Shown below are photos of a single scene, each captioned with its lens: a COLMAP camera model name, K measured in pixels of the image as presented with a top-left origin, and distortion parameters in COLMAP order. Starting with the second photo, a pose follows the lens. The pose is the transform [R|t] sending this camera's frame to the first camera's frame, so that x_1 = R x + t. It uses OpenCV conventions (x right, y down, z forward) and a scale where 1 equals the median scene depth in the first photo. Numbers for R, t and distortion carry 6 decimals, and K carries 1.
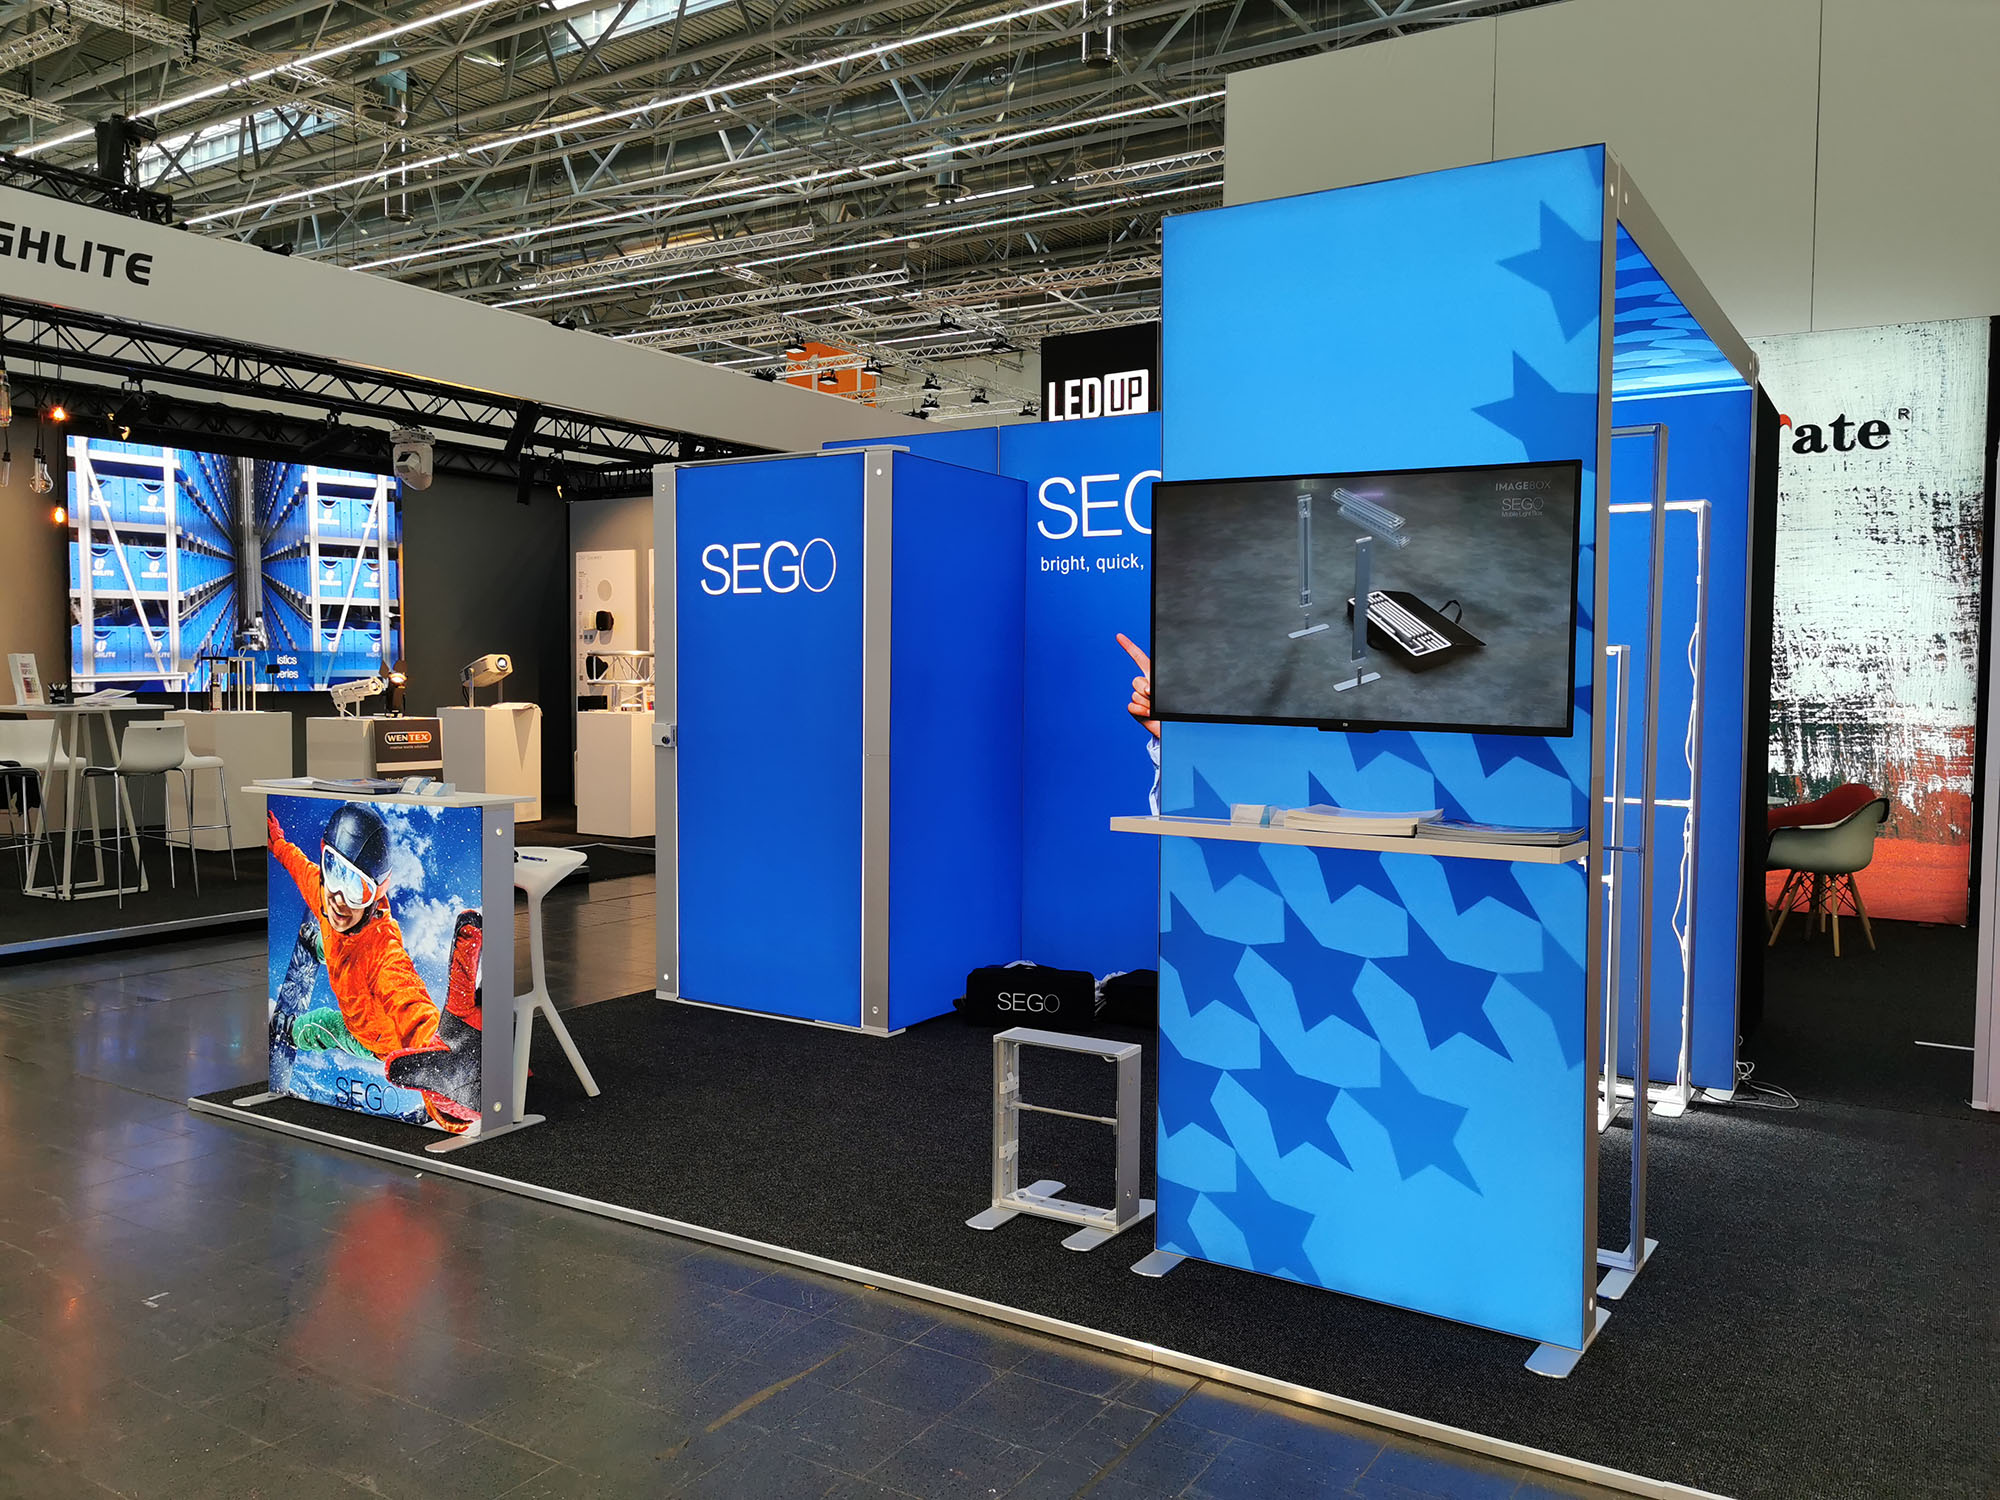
lens RADIAL K [[1569.2, 0, 1009.6], [0, 1569.2, 752.7], [0, 0, 1]] dist [0.031294, -0.029190]
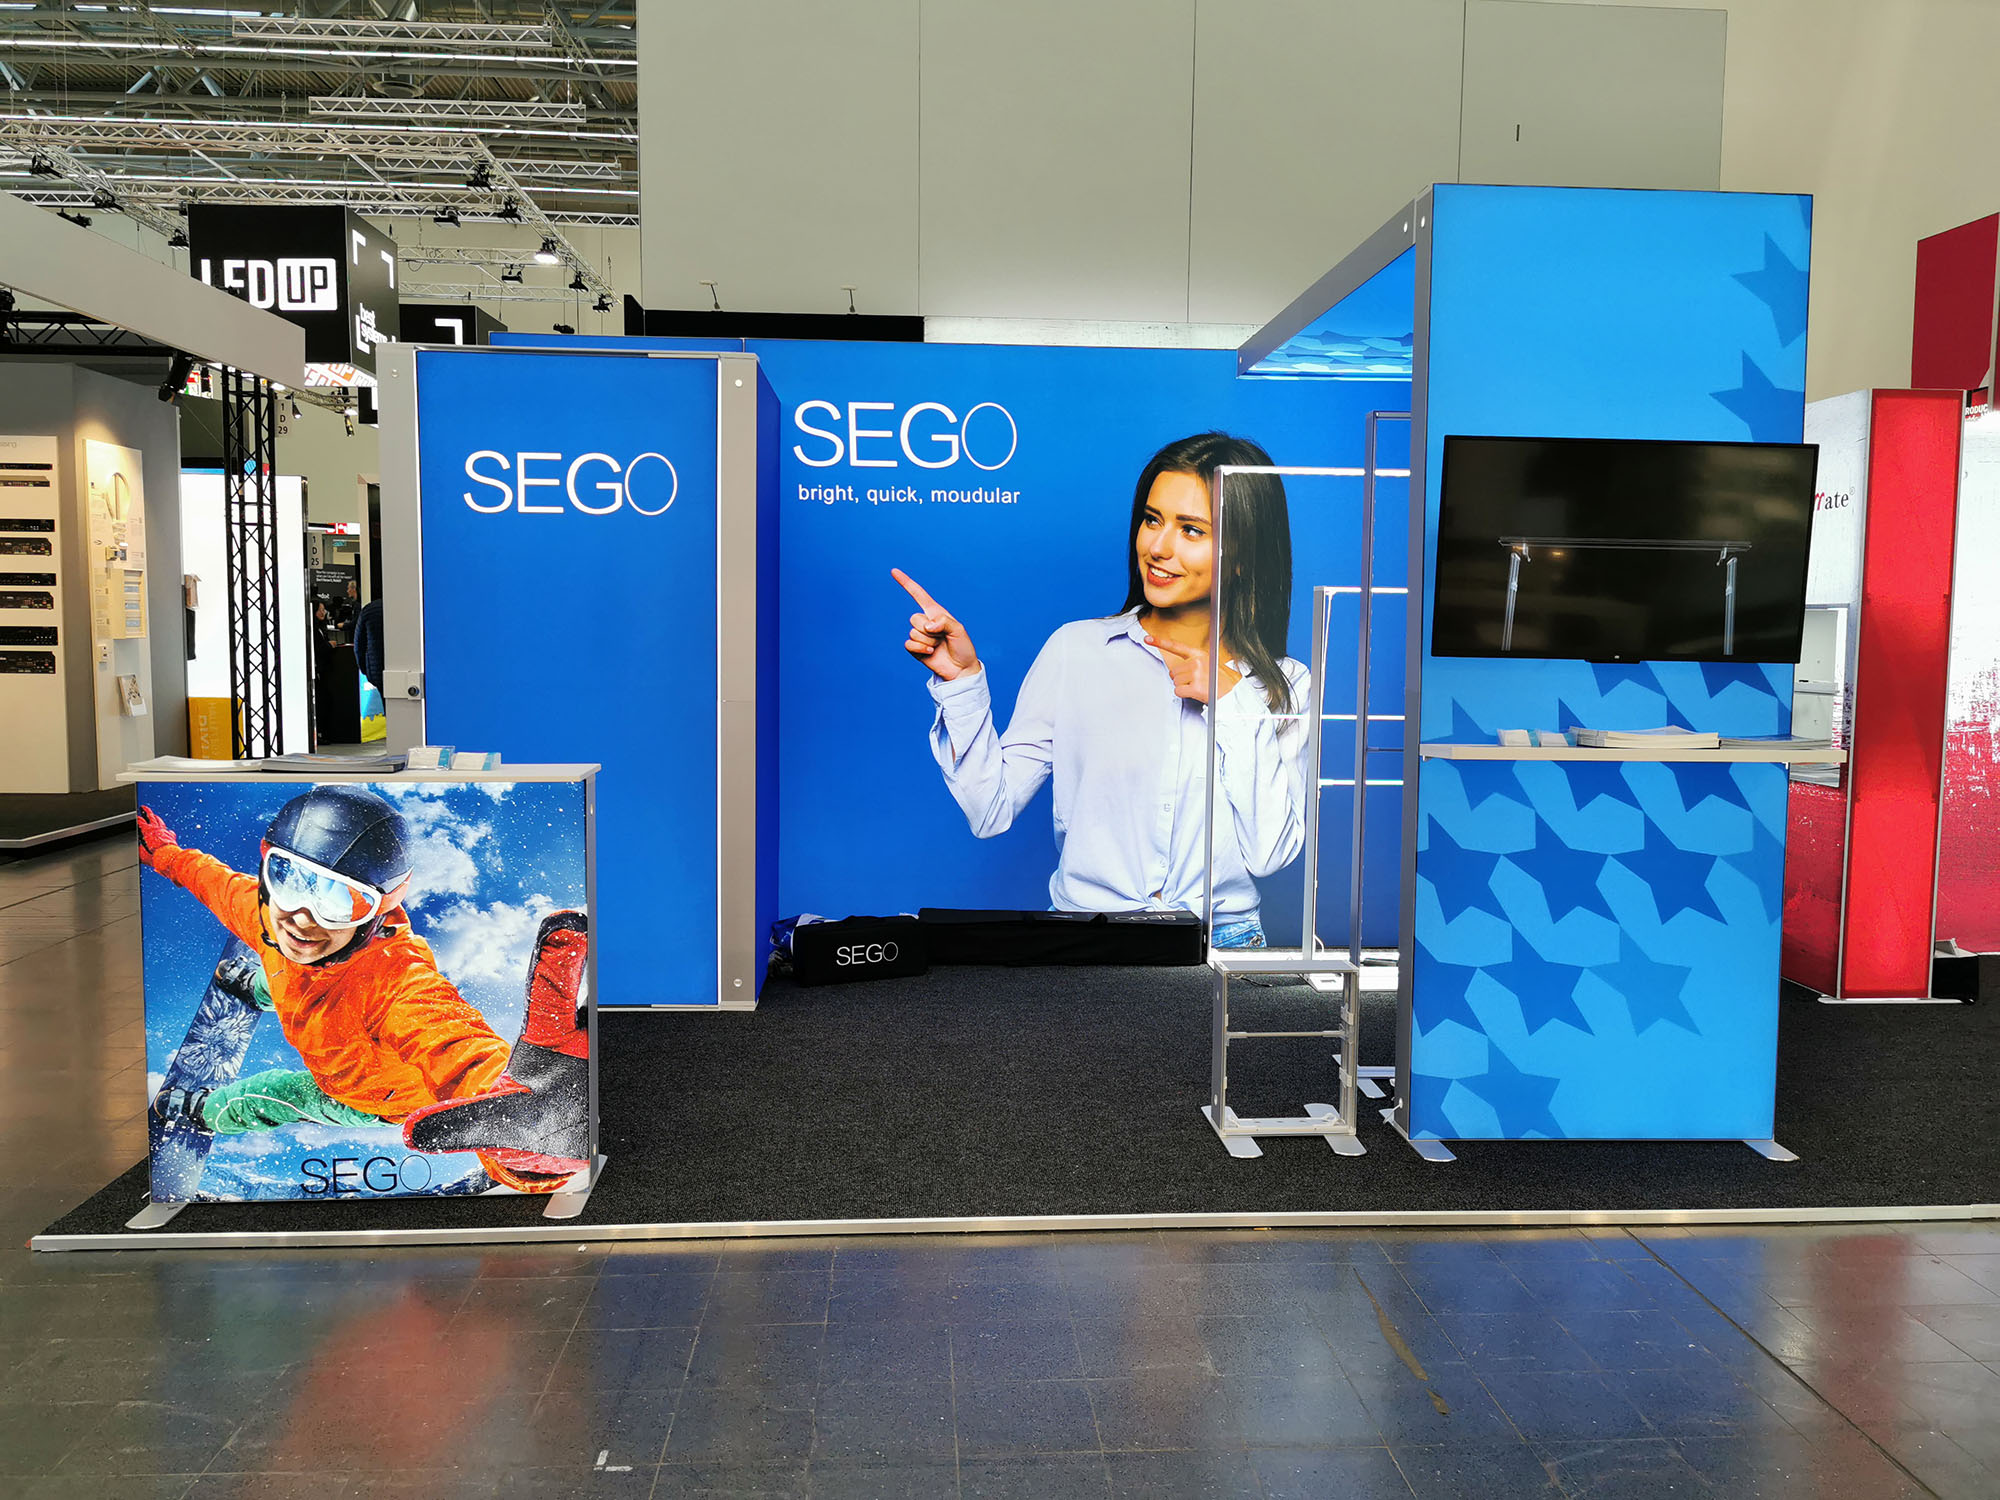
lens RADIAL K [[1569.2, 0, 1016.2], [0, 1569.2, 750.9], [0, 0, 1]] dist [0.031294, -0.029190]
pose [[0.811011, -0.051209, 0.582785, -0.592308], [0.026400, 0.998350, 0.050985, -0.014152], [-0.584435, -0.025964, 0.811025, 0.218412]]
